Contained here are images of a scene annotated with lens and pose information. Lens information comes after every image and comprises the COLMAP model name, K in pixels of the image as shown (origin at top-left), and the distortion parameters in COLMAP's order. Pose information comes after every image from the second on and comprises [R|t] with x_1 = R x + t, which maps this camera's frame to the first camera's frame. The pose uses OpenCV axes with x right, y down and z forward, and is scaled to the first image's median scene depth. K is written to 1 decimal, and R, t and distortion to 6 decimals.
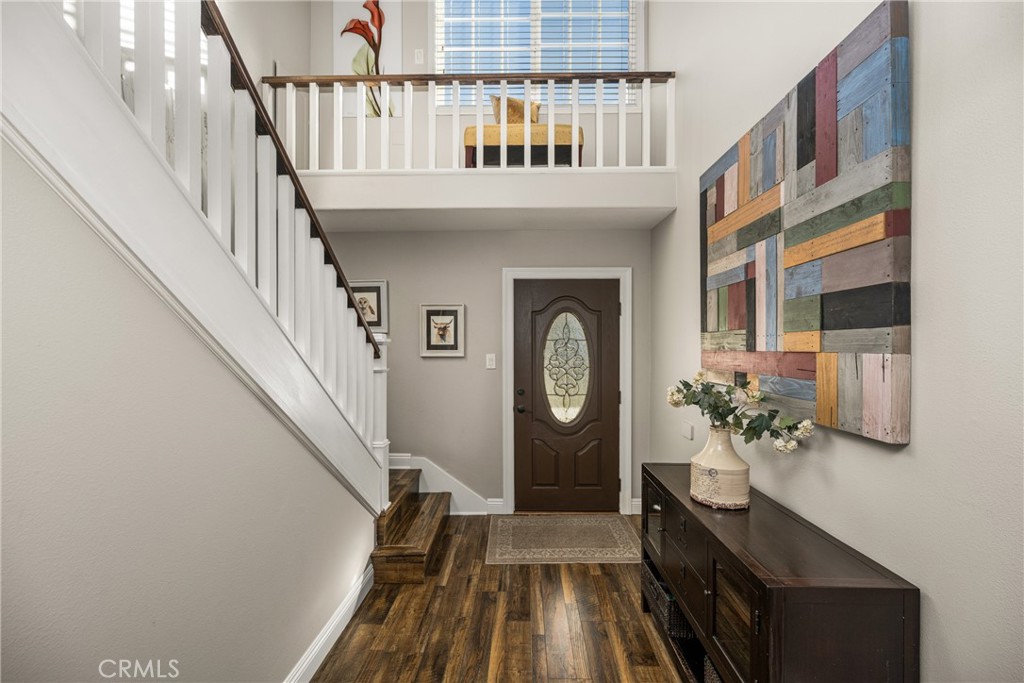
lens RADIAL K [[405.0, 0, 513.5], [0, 405.0, 347.2], [0, 0, 1]] dist [0.000777, -0.000165]
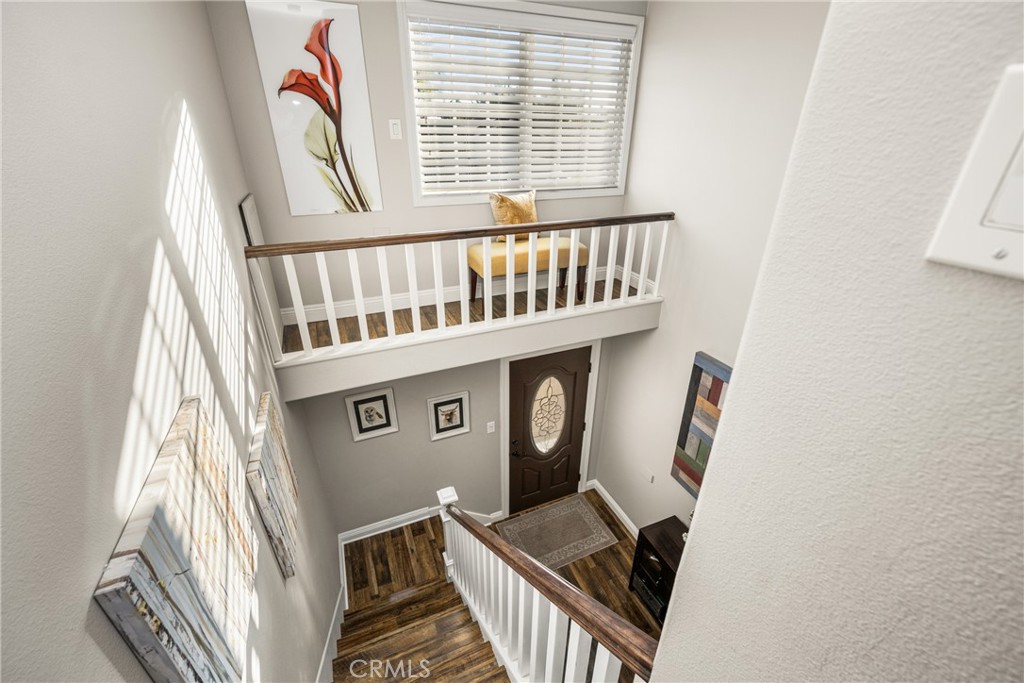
lens RADIAL K [[428.7, 0, 509.9], [0, 428.7, 339.8], [0, 0, 1]] dist [-0.005007, 0.000054]
pose [[0.913783, -0.175387, 0.366387, -0.411604], [-0.001553, 0.900467, 0.434921, -0.723381], [-0.406199, -0.397992, 0.822560, 0.071002]]
